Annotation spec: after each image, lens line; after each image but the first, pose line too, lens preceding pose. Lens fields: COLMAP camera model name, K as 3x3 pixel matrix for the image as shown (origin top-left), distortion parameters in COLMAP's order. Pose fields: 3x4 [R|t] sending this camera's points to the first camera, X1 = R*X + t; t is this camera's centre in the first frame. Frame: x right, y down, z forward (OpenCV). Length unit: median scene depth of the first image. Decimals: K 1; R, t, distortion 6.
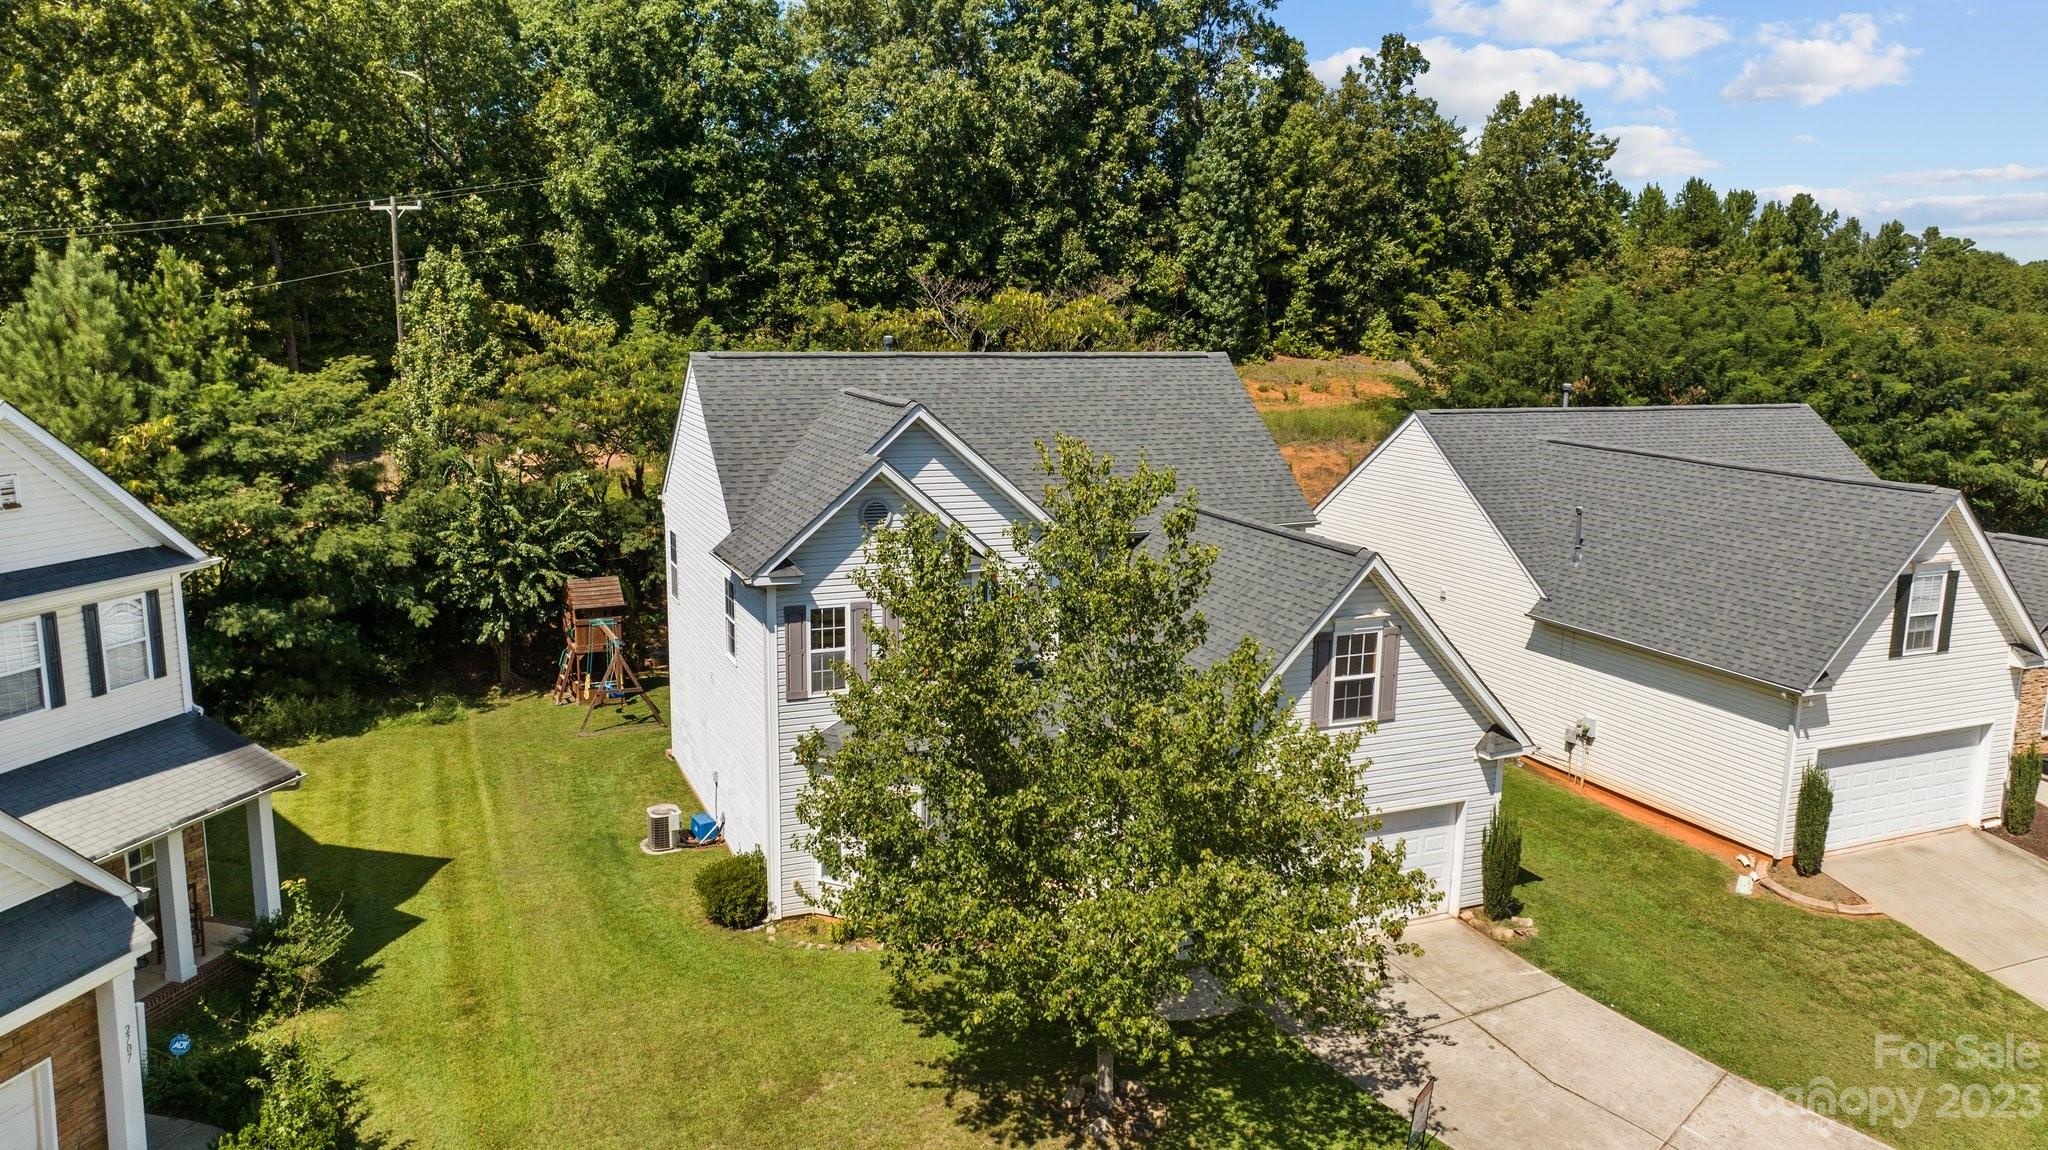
lens RADIAL K [[1389.7, 0, 1024.0], [0, 1389.7, 575.0], [0, 0, 1]] dist [-0.017453, -0.001473]
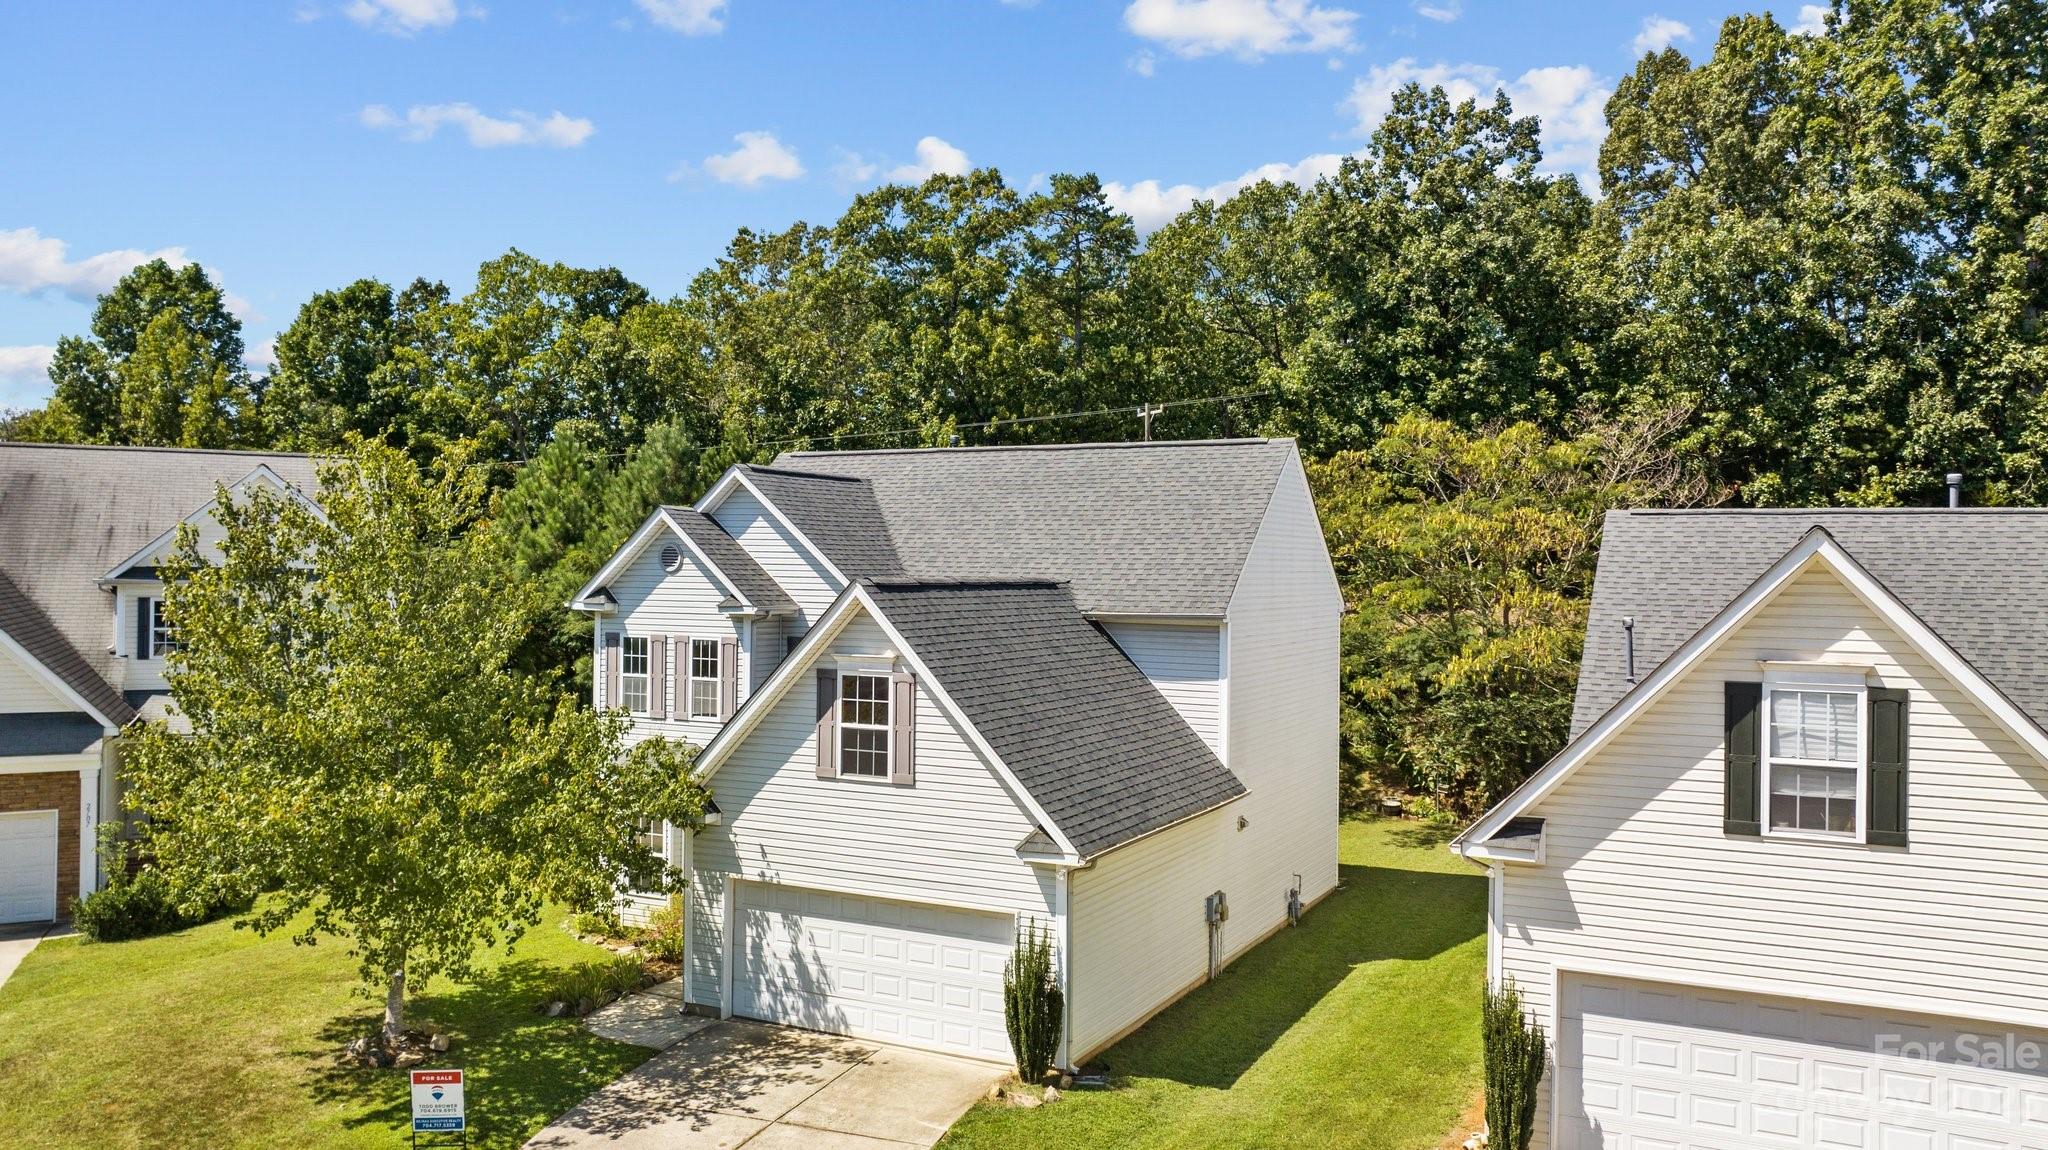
lens RADIAL K [[1470.0, 0, 1024.0], [0, 1470.0, 575.0], [0, 0, 1]] dist [-0.016113, -0.004260]
pose [[0.661340, -0.000544, -0.750086, 0.938785], [-0.142424, 0.981717, -0.126285, 0.077152], [0.736441, 0.190348, 0.649171, 0.419806]]
